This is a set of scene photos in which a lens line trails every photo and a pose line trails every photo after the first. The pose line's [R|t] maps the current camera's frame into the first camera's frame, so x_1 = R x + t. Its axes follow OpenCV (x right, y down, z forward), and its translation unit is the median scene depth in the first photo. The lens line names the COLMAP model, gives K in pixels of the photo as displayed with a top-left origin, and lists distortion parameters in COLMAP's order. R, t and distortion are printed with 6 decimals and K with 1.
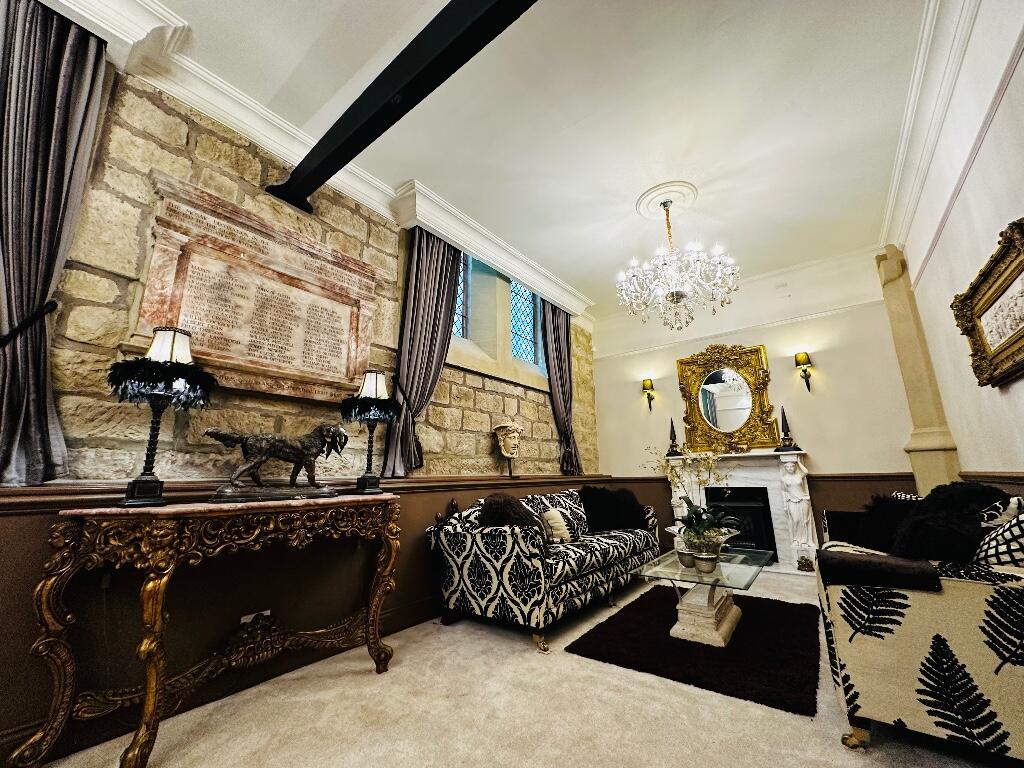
lens RADIAL K [[412.8, 0, 512.8], [0, 412.8, 385.4], [0, 0, 1]] dist [-0.010916, 0.003270]
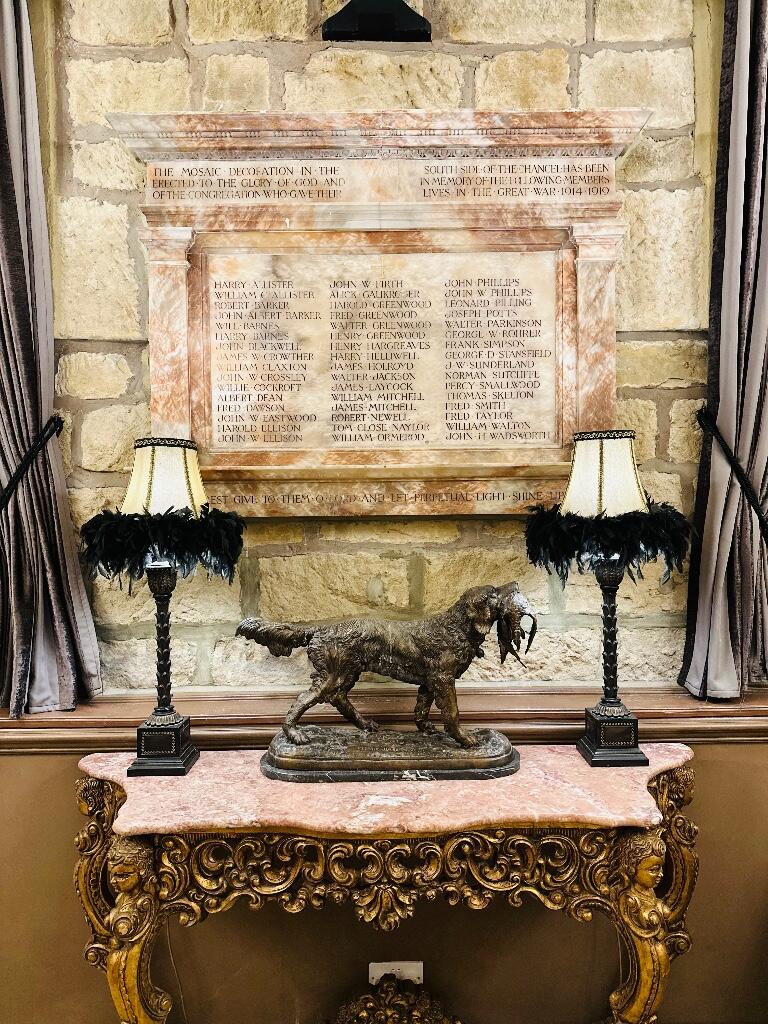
lens RADIAL K [[700.3, 0, 385.8], [0, 700.3, 520.8], [0, 0, 1]] dist [0.051810, -0.051708]
pose [[0.610655, 0.027445, -0.791421, 0.042224], [0.175967, 0.969711, 0.169402, -0.107471], [0.772099, -0.242710, 0.587329, 0.532970]]
